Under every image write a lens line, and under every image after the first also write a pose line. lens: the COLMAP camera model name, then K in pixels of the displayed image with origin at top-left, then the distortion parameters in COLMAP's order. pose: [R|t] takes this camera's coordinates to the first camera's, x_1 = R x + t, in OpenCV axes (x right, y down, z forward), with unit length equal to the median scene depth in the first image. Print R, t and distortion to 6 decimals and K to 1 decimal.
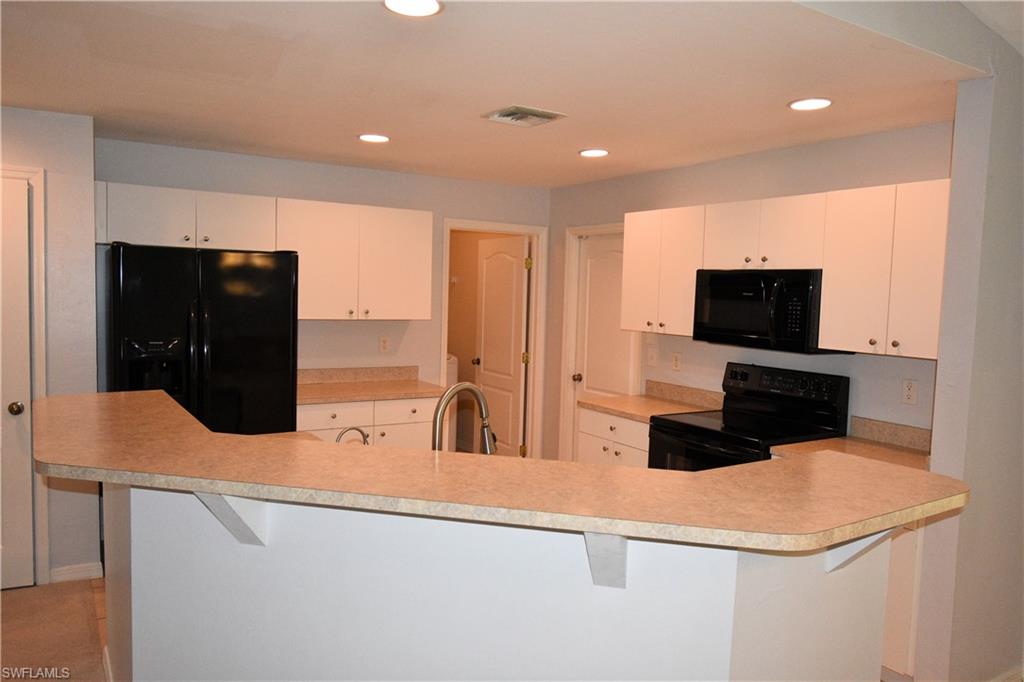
lens RADIAL K [[737.0, 0, 512.0], [0, 737.0, 341.0], [0, 0, 1]] dist [0.000996, 0.000737]
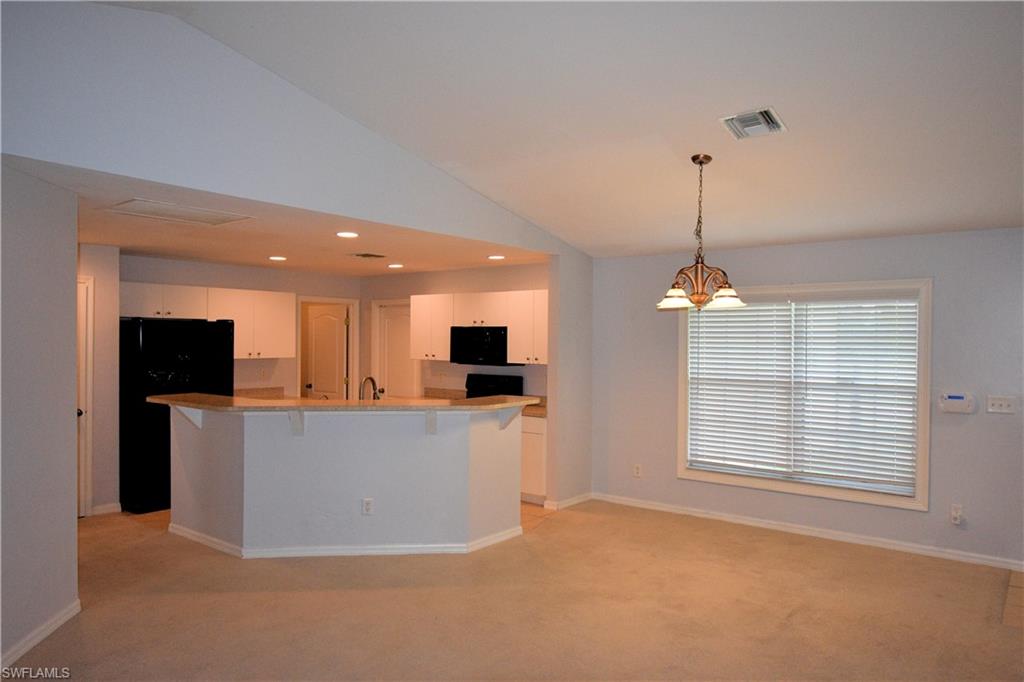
lens RADIAL K [[691.6, 0, 512.0], [0, 691.6, 341.0], [0, 0, 1]] dist [0.003947, -0.030980]
pose [[0.942428, -0.023156, 0.333606, -0.205245], [0.042622, 0.997781, -0.051149, 0.041618], [-0.331681, 0.062423, 0.941324, -0.766022]]
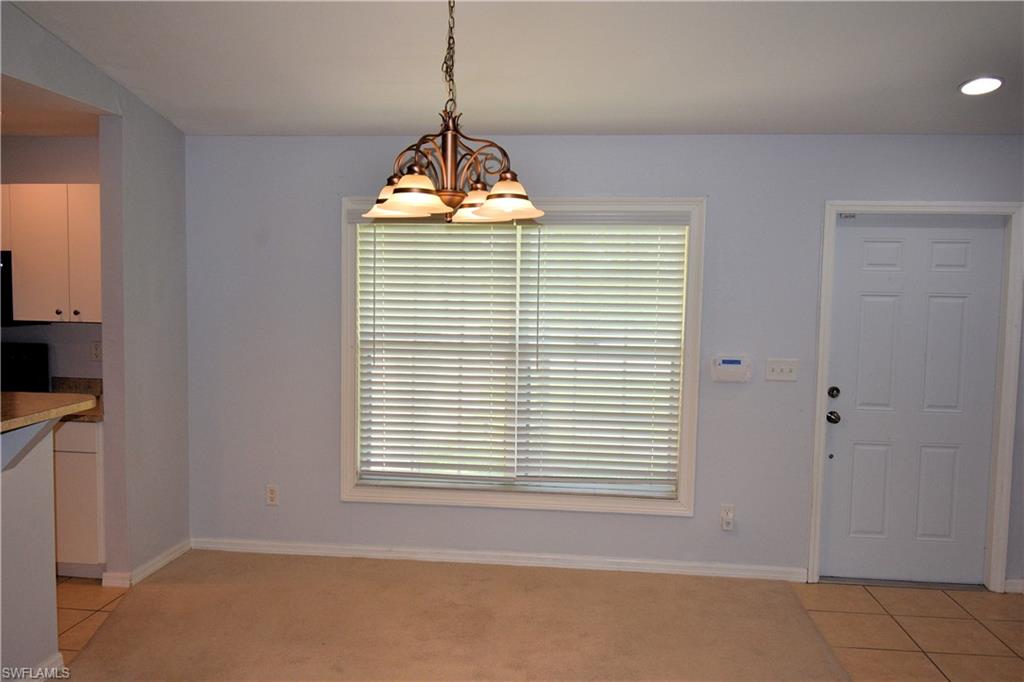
lens RADIAL K [[795.7, 0, 512.0], [0, 795.7, 341.0], [0, 0, 1]] dist [-0.007559, -0.002464]
pose [[0.624532, -0.072588, 0.777619, -0.054214], [0.053918, 0.997303, 0.049792, 0.018917], [-0.779136, 0.010831, 0.626761, -0.322503]]
